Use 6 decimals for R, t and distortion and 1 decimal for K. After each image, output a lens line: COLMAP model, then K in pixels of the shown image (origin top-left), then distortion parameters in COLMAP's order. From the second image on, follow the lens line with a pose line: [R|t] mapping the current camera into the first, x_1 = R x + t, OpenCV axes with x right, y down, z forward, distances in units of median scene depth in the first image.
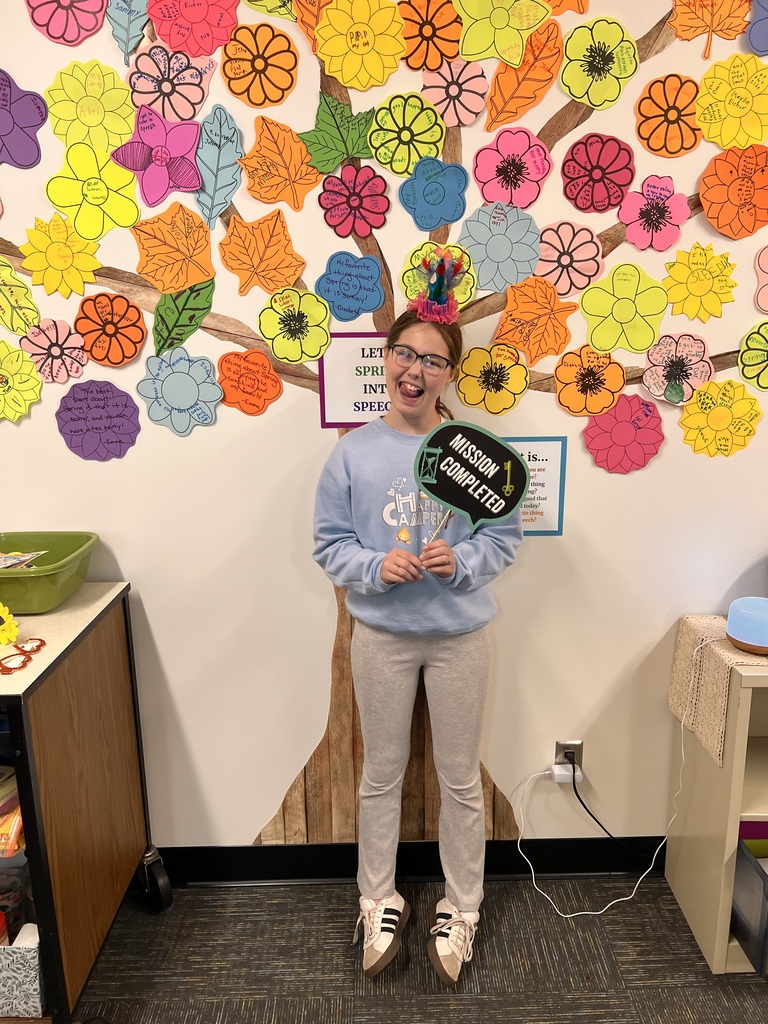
lens RADIAL K [[758.5, 0, 392.6], [0, 758.5, 503.3], [0, 0, 1]] dist [0.043370, -0.049336]
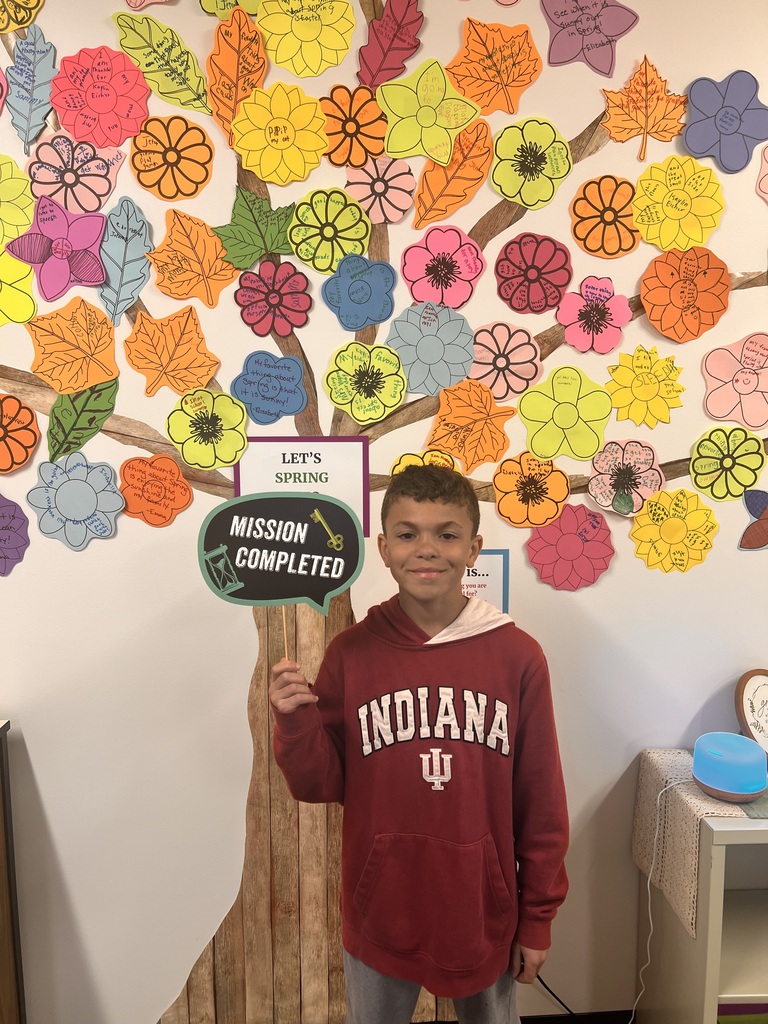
lens RADIAL K [[758.5, 0, 385.7], [0, 758.5, 503.3], [0, 0, 1]] dist [0.043370, -0.049336]
pose [[0.999205, 0.001342, 0.039833, 0.048516], [0.003304, 0.993202, -0.116354, -0.040233], [-0.039718, 0.116394, 0.992409, 0.104429]]
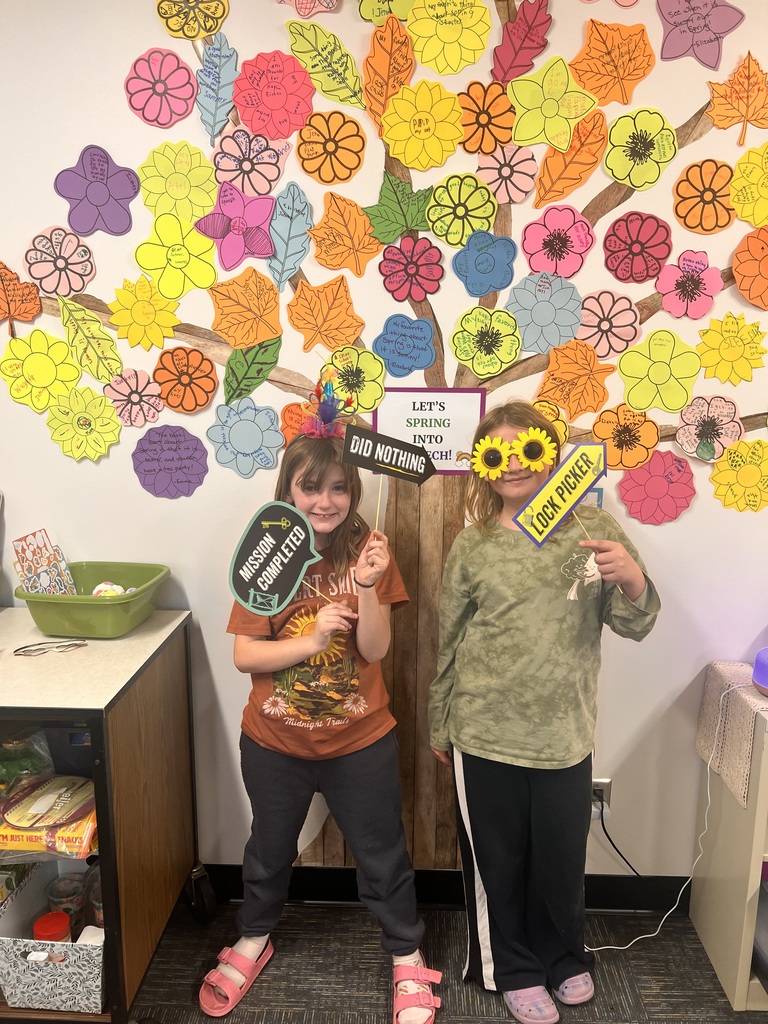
lens RADIAL K [[758.5, 0, 391.7], [0, 758.5, 512.8], [0, 0, 1]] dist [0.043370, -0.049336]
pose [[0.998821, 0.030204, -0.038001, -0.026122], [-0.031612, 0.998815, -0.037012, -0.005080], [0.036838, 0.038170, 0.998592, -0.077995]]
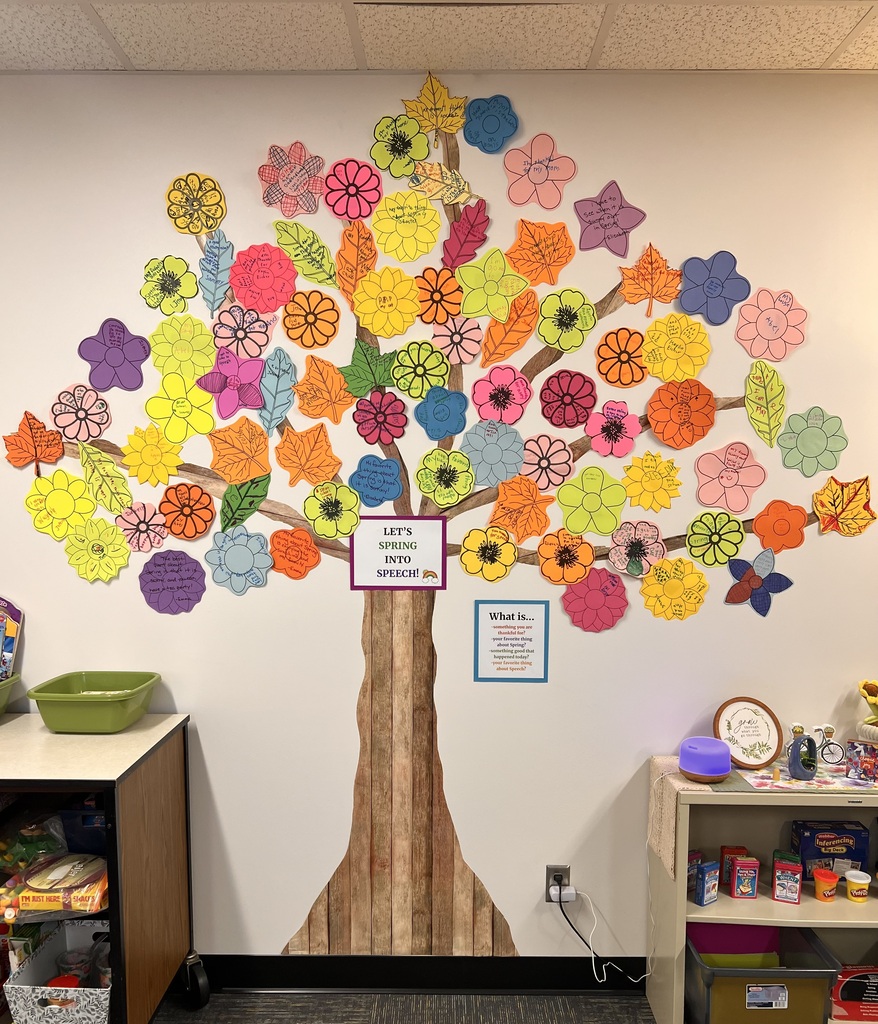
lens RADIAL K [[869.9, 0, 436.7], [0, 869.9, 584.6], [0, 0, 1]] dist [0.065869, -0.095281]
pose [[0.999556, 0.016648, -0.024724, 0.086087], [-0.019517, 0.992492, -0.120746, 0.063327], [0.022528, 0.121175, 0.992375, -0.430423]]
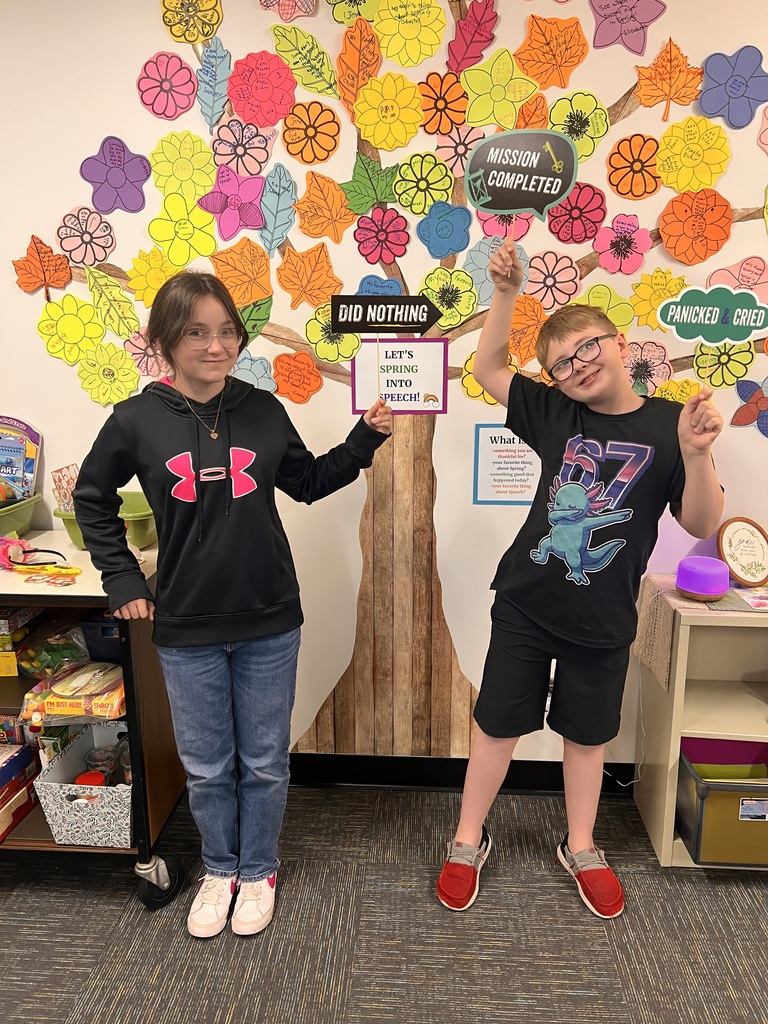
lens RADIAL K [[758.5, 0, 380.9], [0, 758.5, 503.9], [0, 0, 1]] dist [0.043370, -0.049336]
pose [[0.996421, 0.024264, -0.080968, 0.061567], [-0.024971, 0.999658, -0.007723, 0.061614], [0.080753, 0.009717, 0.996687, -0.263137]]
